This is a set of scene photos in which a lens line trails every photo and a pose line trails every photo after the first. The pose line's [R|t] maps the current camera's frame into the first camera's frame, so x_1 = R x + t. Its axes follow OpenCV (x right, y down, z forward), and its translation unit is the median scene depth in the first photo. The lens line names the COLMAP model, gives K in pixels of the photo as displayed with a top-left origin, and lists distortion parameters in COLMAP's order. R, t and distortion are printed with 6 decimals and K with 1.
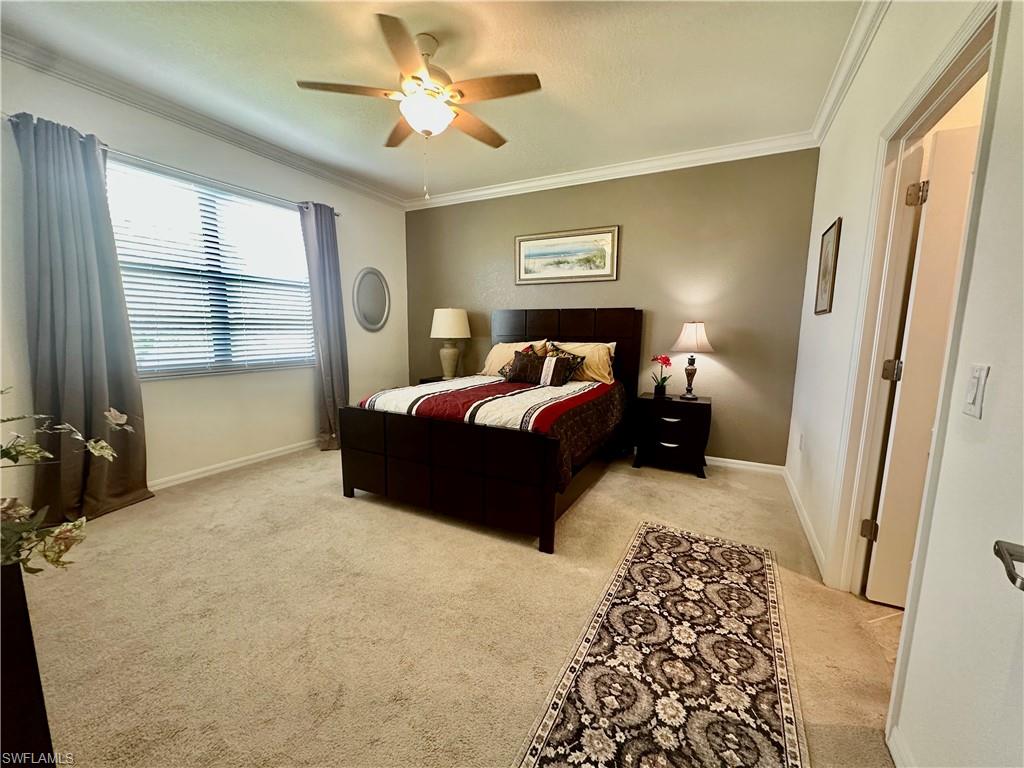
lens RADIAL K [[408.9, 0, 512.8], [0, 408.9, 384.6], [0, 0, 1]] dist [-0.002812, 0.000402]
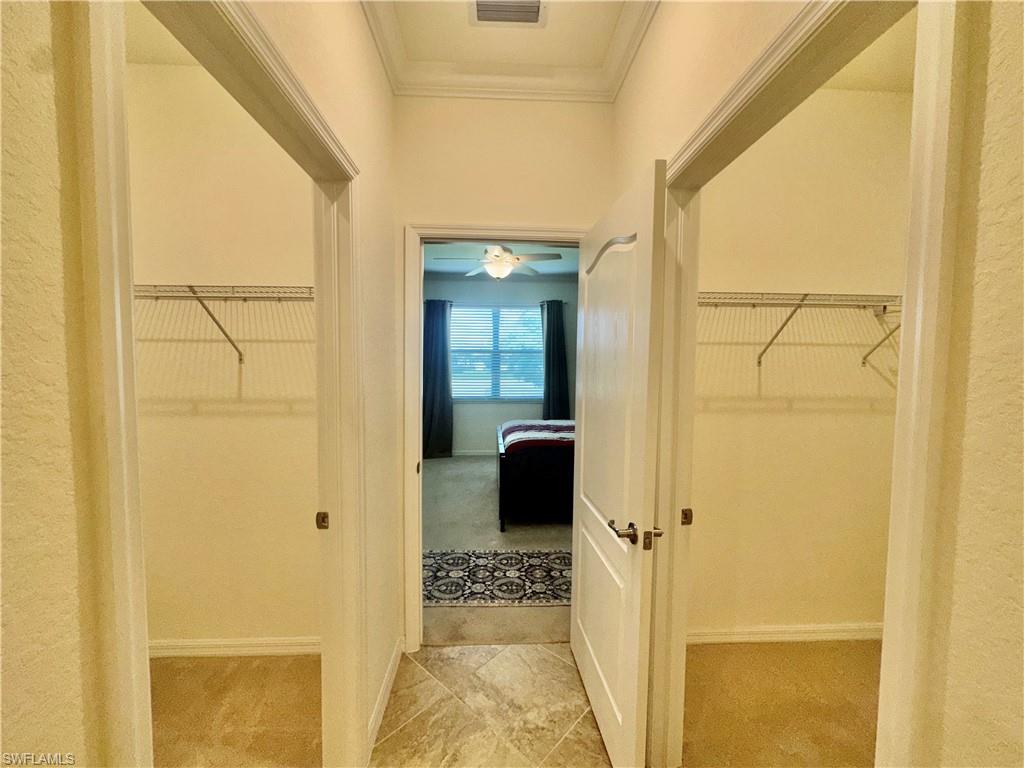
lens RADIAL K [[408.9, 0, 512.8], [0, 408.9, 384.6], [0, 0, 1]] dist [-0.002812, 0.000402]
pose [[0.504817, 0.034401, -0.862541, 1.590106], [-0.118482, 0.992510, -0.029759, -0.108046], [0.855057, 0.117218, 0.505112, 0.214878]]
